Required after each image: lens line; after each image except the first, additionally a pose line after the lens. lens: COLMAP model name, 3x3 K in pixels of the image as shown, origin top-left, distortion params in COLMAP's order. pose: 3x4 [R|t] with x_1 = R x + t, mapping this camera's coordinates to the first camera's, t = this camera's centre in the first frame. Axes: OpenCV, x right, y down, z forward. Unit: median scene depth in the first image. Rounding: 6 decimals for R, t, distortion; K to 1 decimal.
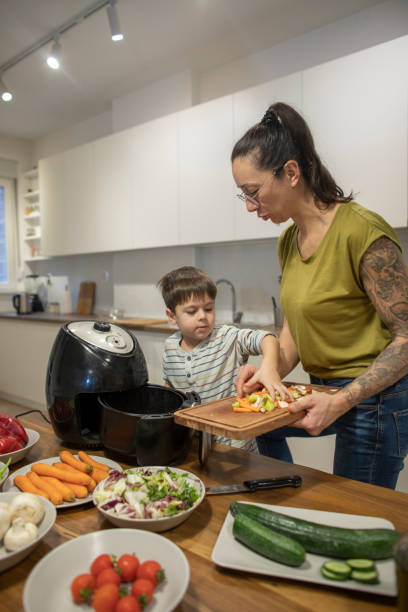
lens RADIAL K [[452.9, 0, 204.0], [0, 452.9, 306.0], [0, 0, 1]] dist [-0.055391, 0.044256]
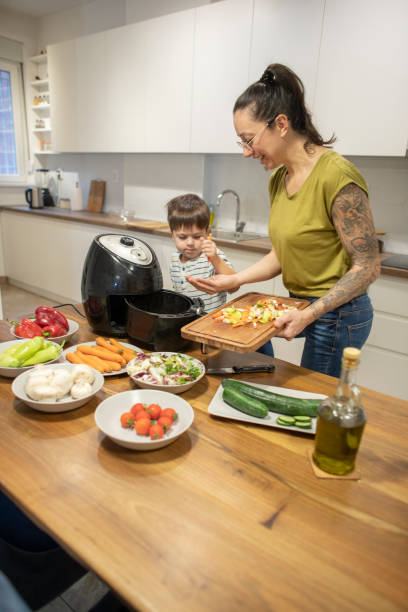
lens RADIAL K [[452.9, 0, 204.0], [0, 452.9, 306.0], [0, 0, 1]] dist [-0.055391, 0.044256]
pose [[0.998148, 0.060714, 0.003910, -0.014738], [-0.060049, 0.972808, 0.223691, -0.084731], [0.009778, -0.223512, 0.974652, -0.277815]]
